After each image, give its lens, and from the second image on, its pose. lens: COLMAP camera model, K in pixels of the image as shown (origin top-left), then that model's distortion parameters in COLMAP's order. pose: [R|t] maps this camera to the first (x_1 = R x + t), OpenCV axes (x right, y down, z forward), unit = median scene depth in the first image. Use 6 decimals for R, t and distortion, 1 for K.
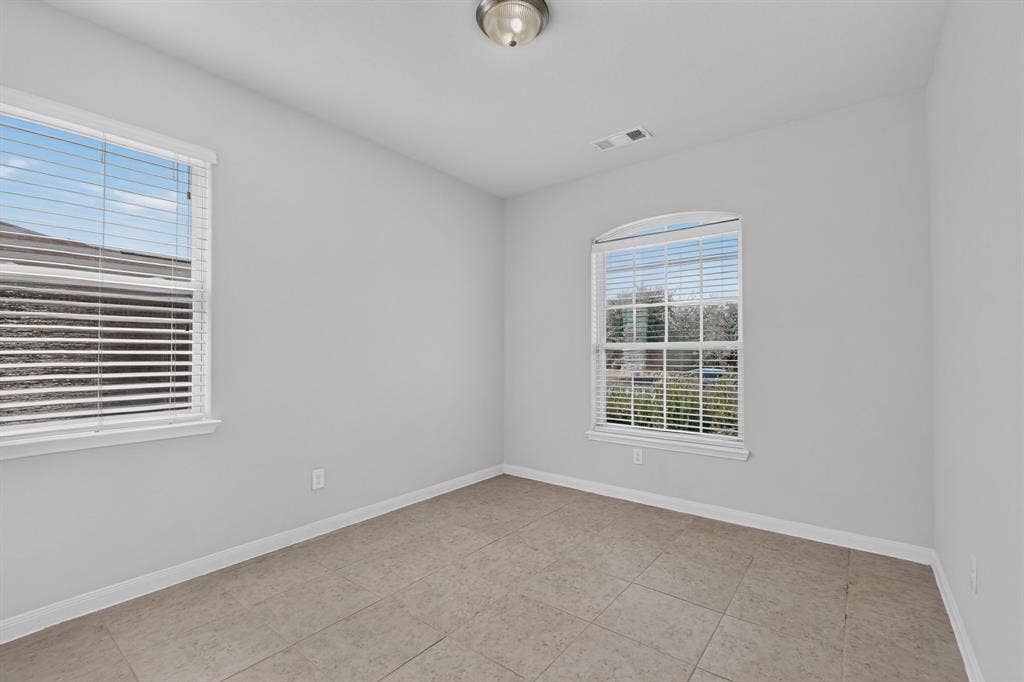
lens RADIAL K [[447.5, 0, 514.3], [0, 447.5, 345.6], [0, 0, 1]] dist [-0.001372, -0.000039]
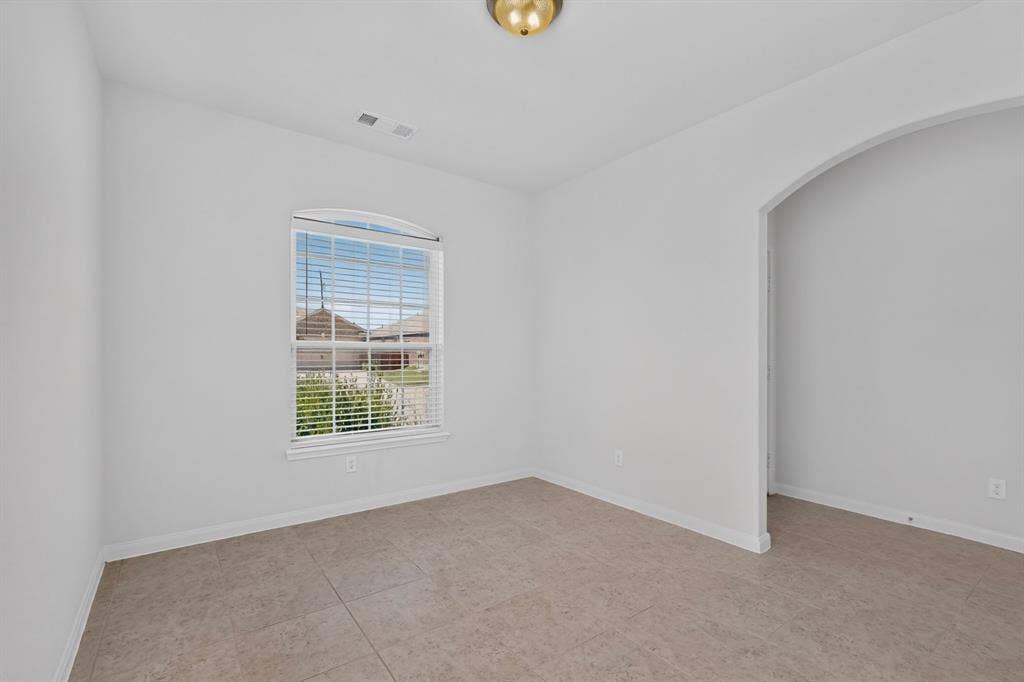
lens RADIAL K [[460.7, 0, 511.3], [0, 460.7, 348.5], [0, 0, 1]] dist [-0.001164, -0.000174]
pose [[0.267126, 0.008500, 0.963624, -0.539294], [-0.017008, 0.999847, -0.004105, 0.006397], [-0.963512, -0.015293, 0.267229, 0.413044]]
